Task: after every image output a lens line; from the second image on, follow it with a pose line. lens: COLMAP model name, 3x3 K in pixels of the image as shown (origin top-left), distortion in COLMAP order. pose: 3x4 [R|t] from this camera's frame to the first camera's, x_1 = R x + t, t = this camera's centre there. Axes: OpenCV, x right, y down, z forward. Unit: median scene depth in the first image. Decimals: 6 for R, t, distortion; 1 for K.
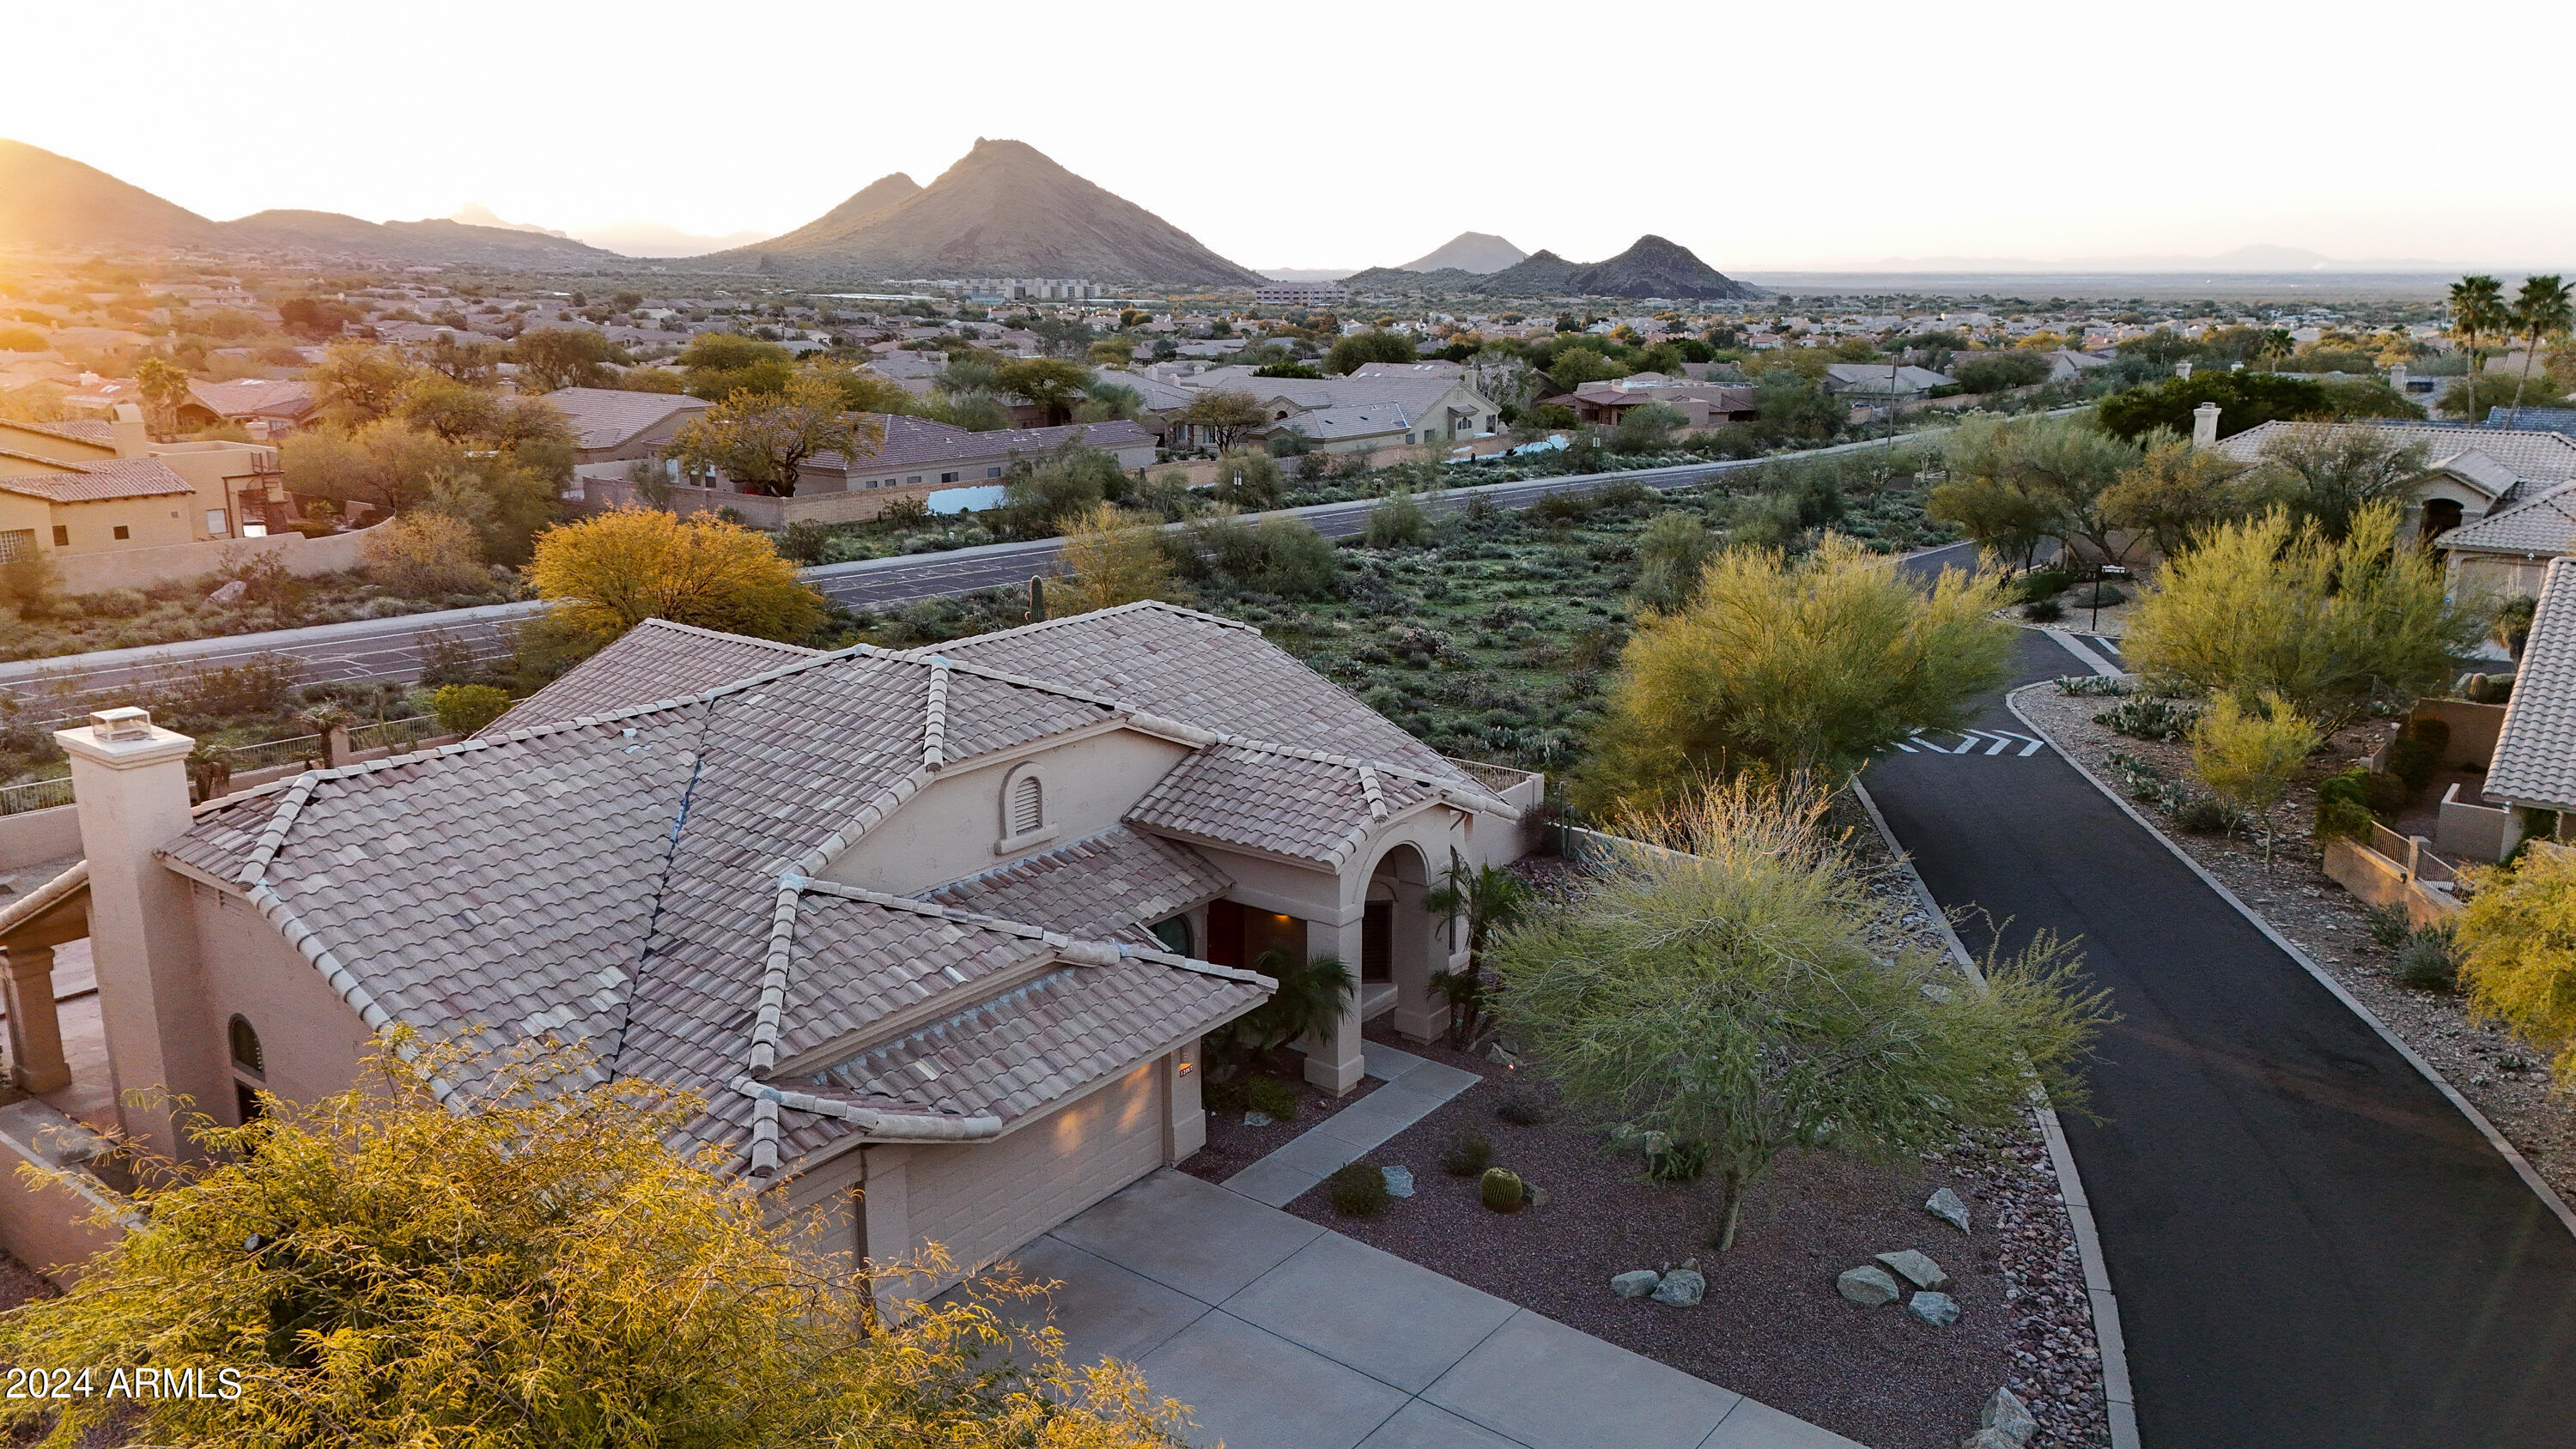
lens RADIAL K [[1918.7, 0, 1288.0], [0, 1918.7, 724.5], [0, 0, 1]] dist [0.005516, 0.001347]
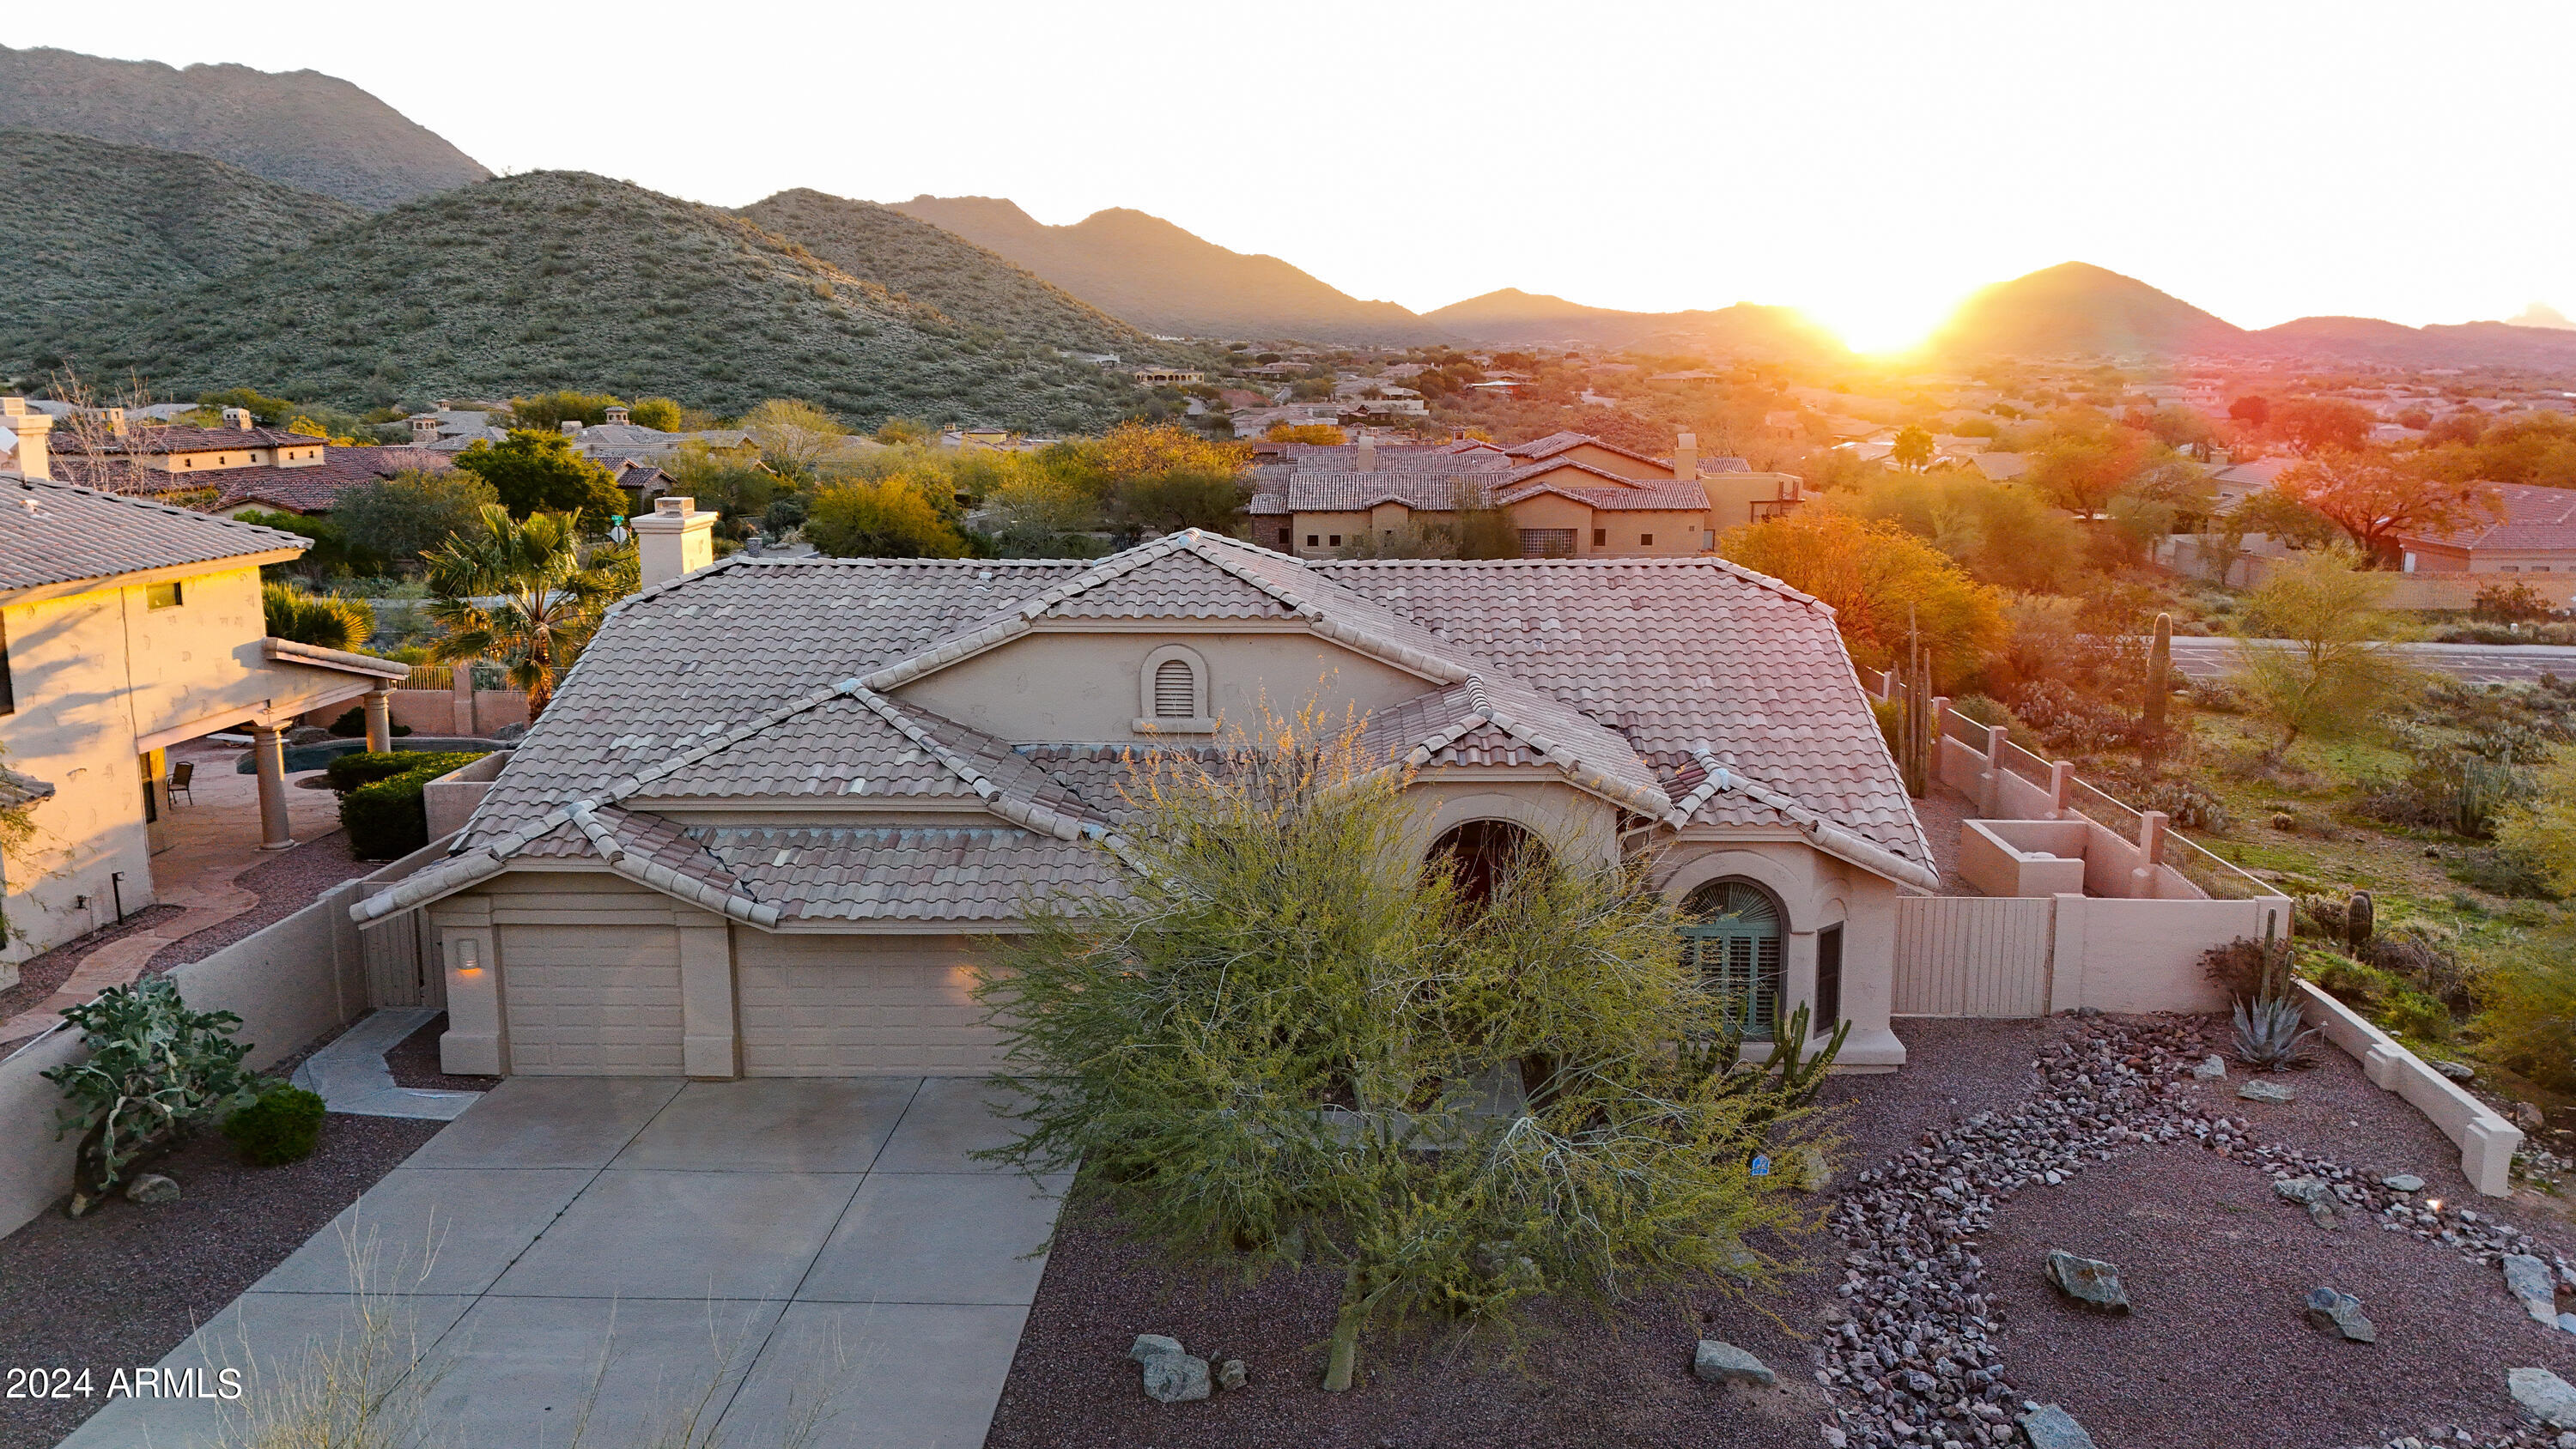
lens RADIAL K [[1918.7, 0, 1288.0], [0, 1918.7, 724.5], [0, 0, 1]] dist [0.005516, 0.001347]
pose [[0.573633, 0.141012, -0.806883, 0.209863], [-0.184889, 0.981938, 0.040162, 0.003017], [0.797973, 0.126145, 0.589344, 0.152296]]
